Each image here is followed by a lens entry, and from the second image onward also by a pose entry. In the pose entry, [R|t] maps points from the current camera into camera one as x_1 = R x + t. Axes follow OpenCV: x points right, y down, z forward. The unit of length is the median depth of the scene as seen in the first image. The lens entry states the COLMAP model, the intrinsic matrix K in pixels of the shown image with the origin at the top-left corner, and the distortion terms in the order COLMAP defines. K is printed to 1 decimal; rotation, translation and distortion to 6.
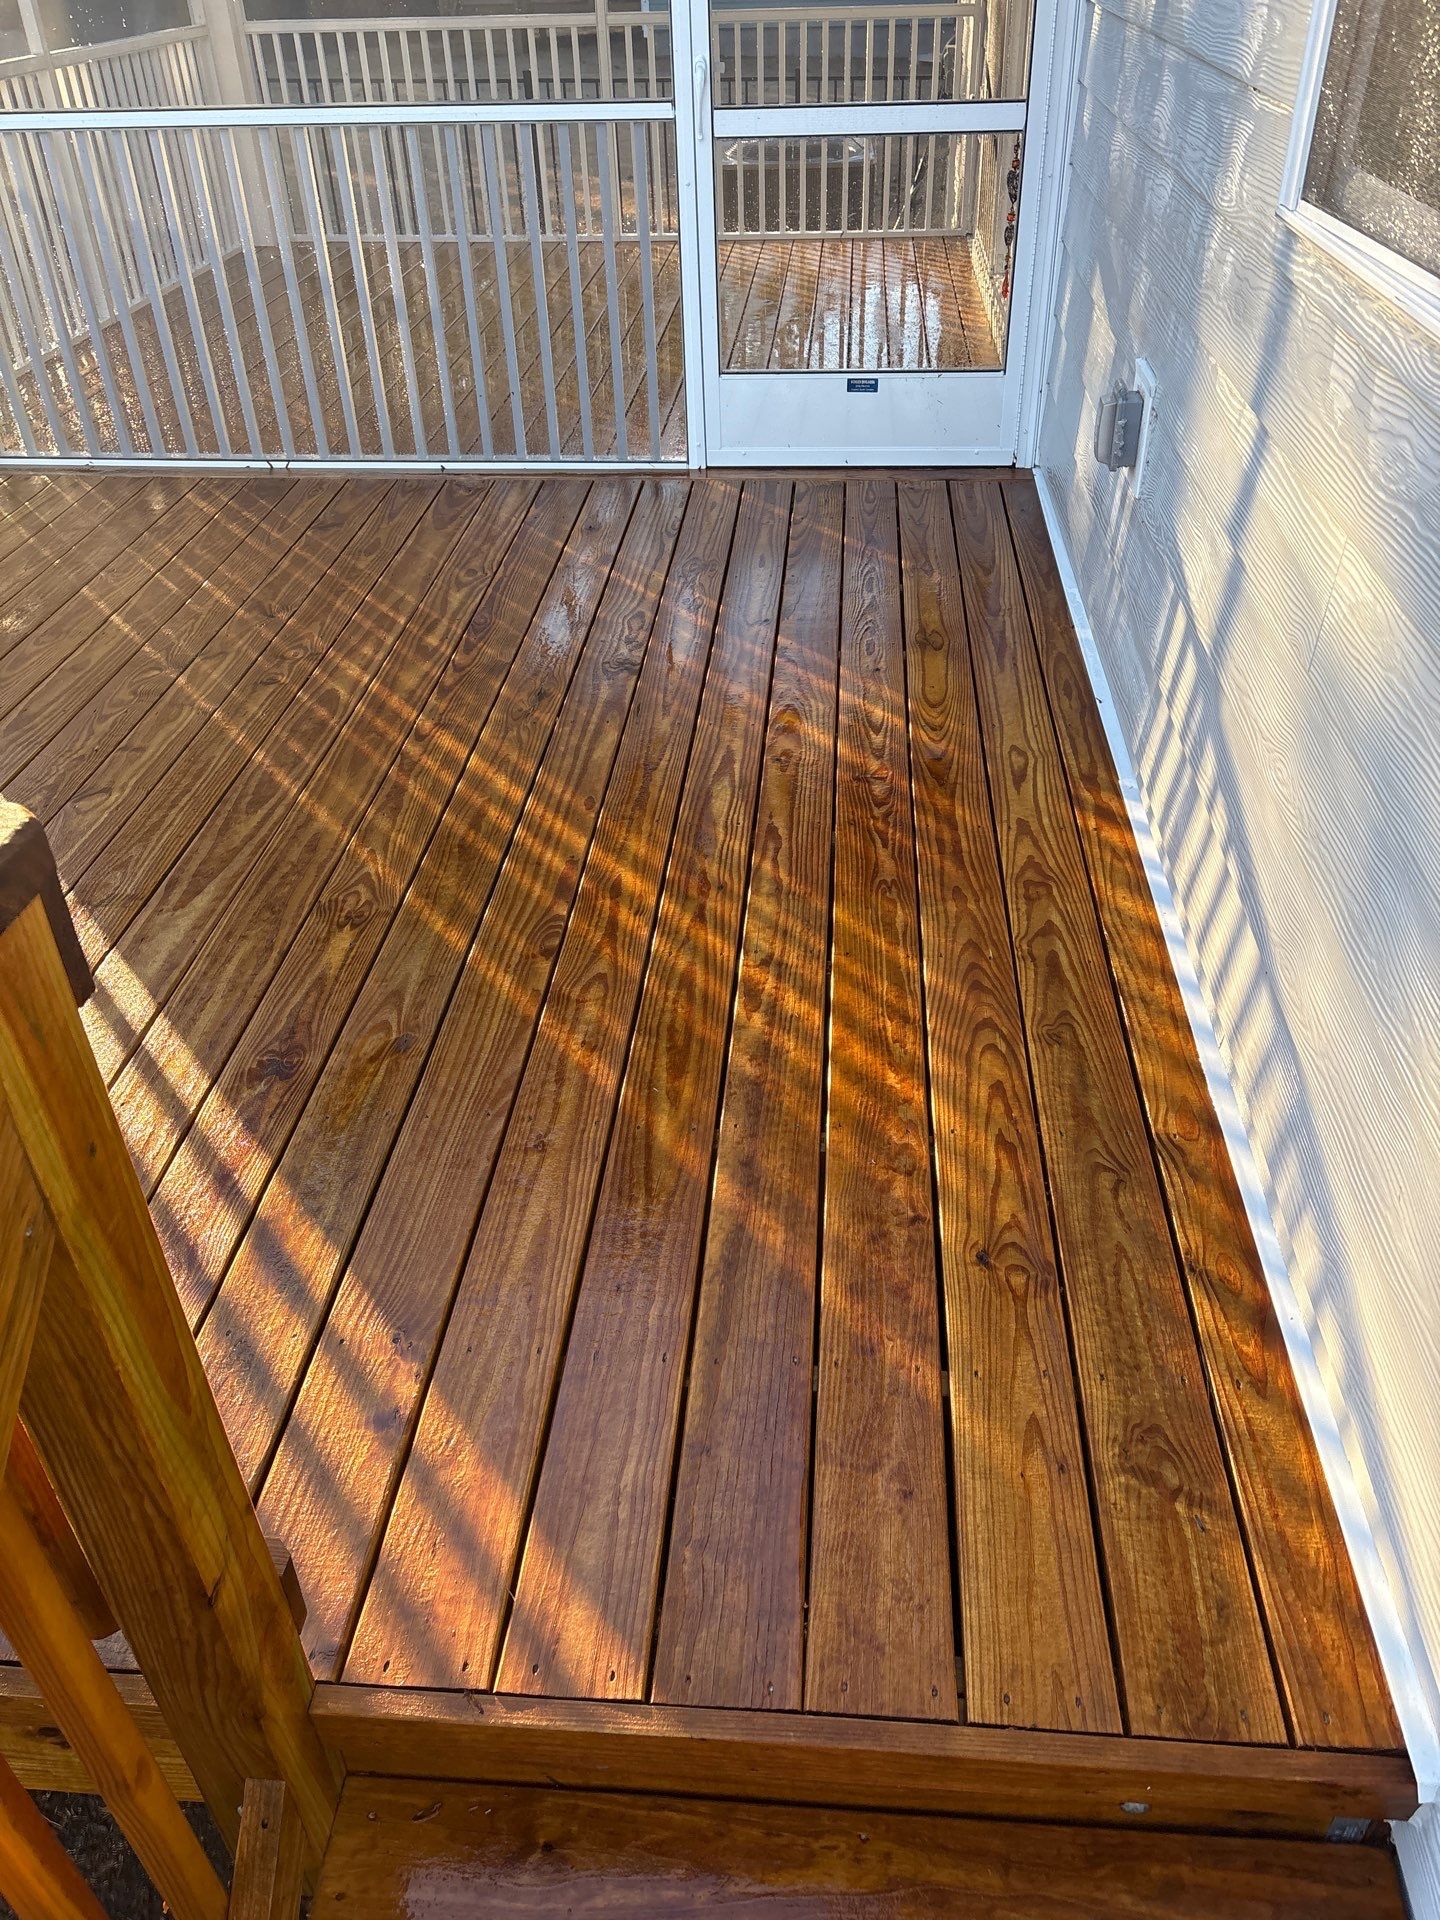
lens RADIAL K [[1481.7, 0, 720.0], [0, 1481.7, 960.0], [0, 0, 1]] dist [0.120532, -0.108651]
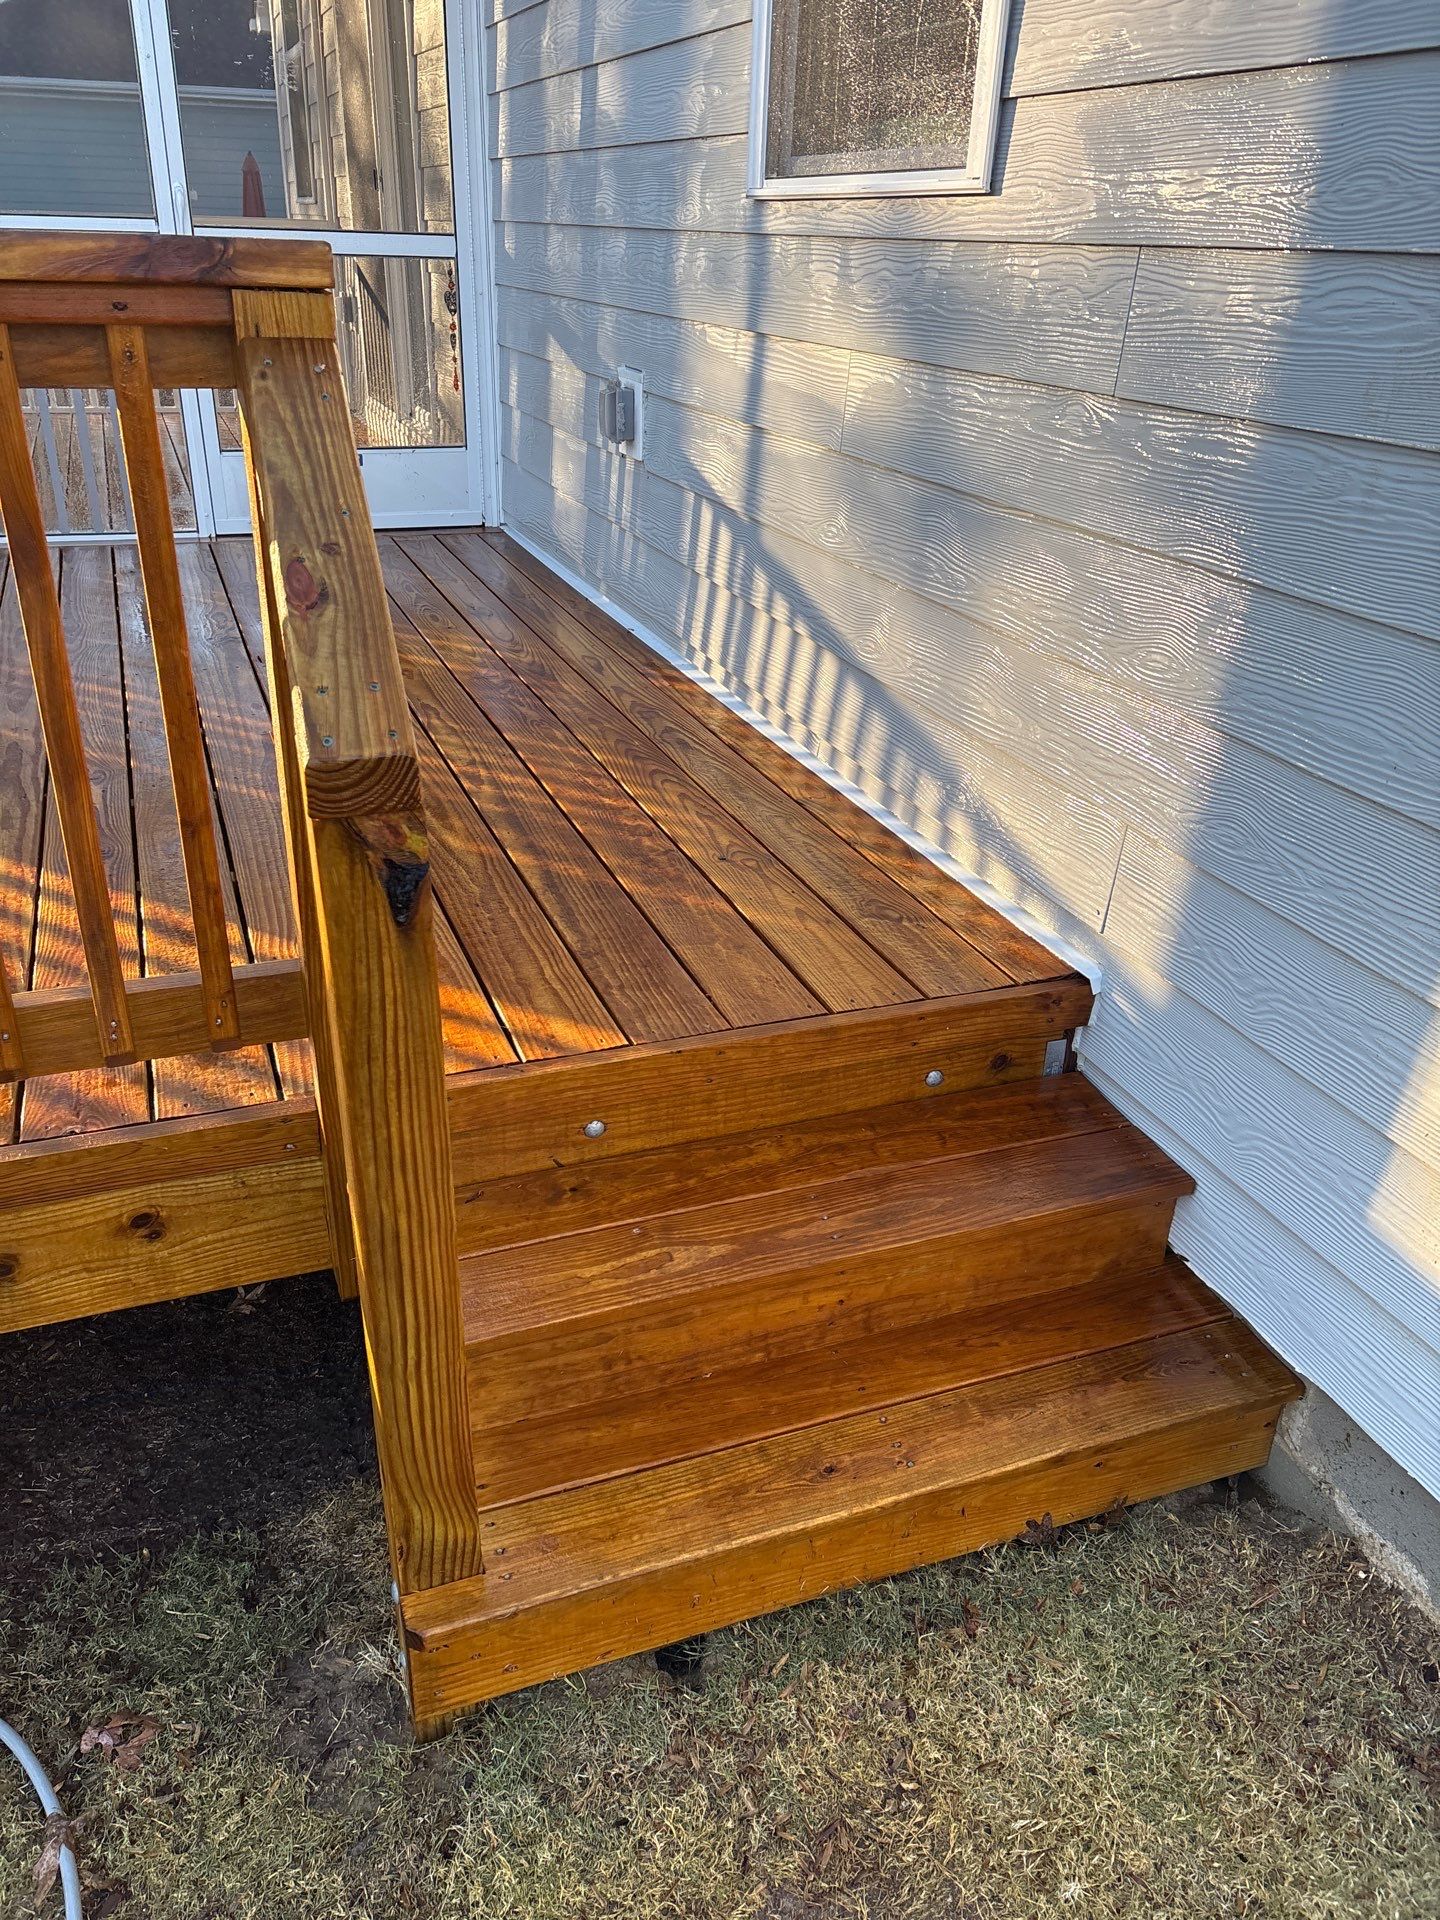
lens RADIAL K [[1497.8, 0, 712.9], [0, 1497.8, 963.1], [0, 0, 1]] dist [0.017567, 0.006249]
pose [[0.905005, -0.144733, 0.400022, -0.319838], [0.208260, 0.970689, -0.119957, 0.364489], [-0.370936, 0.191871, 0.908621, -0.187953]]
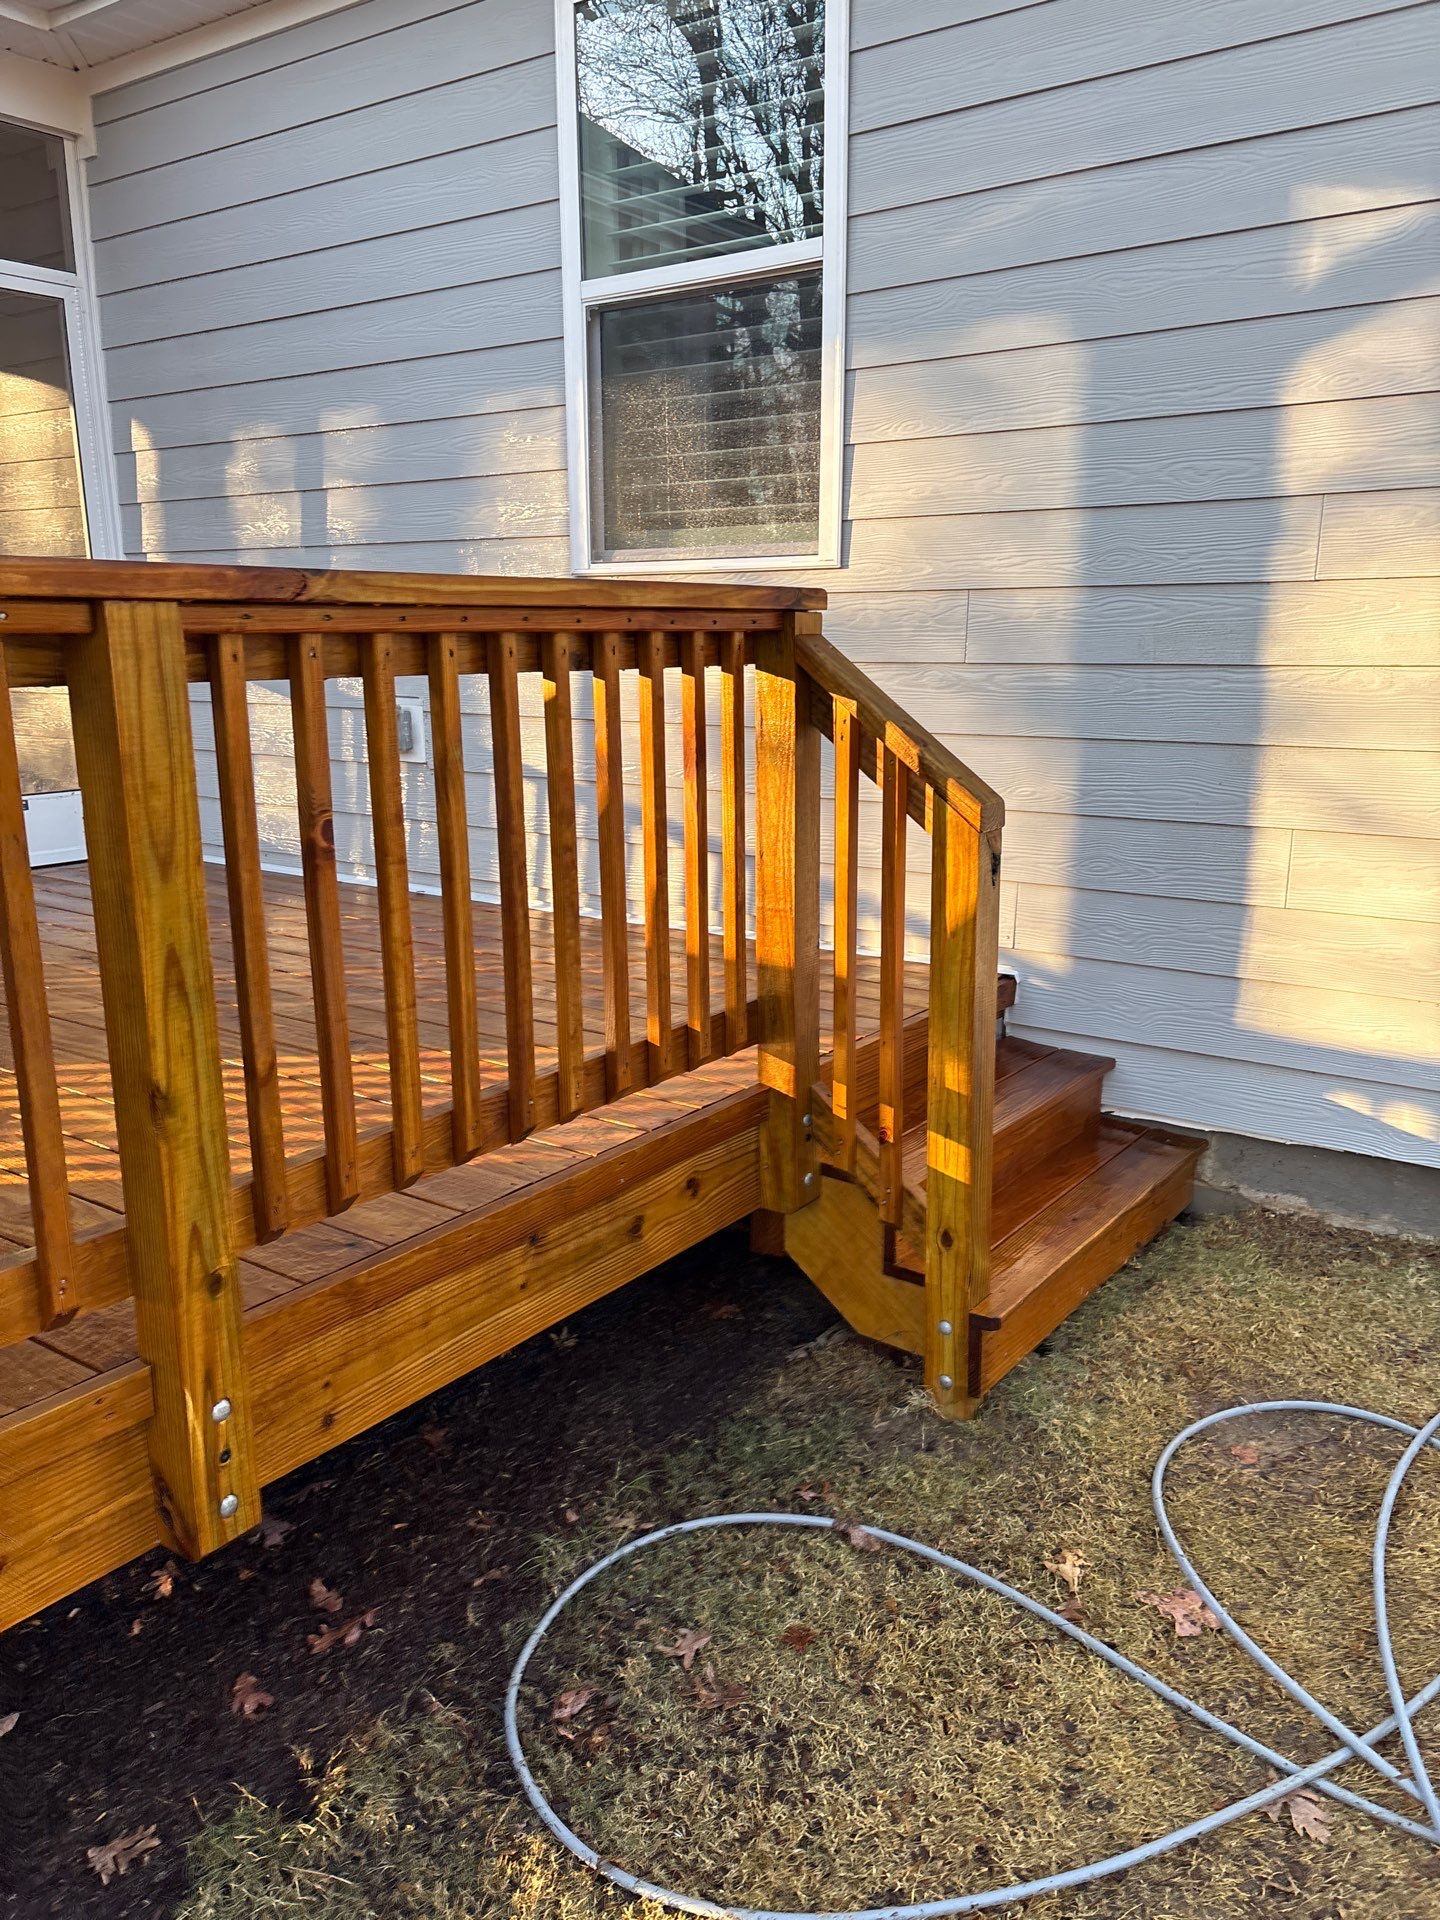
lens RADIAL K [[1458.3, 0, 727.0], [0, 1458.3, 960.9], [0, 0, 1]] dist [0.096537, -0.108574]
pose [[0.516085, -0.168829, 0.839734, -1.199280], [0.489436, 0.862690, -0.127354, 0.349097], [-0.702928, 0.476722, 0.527852, -0.064114]]
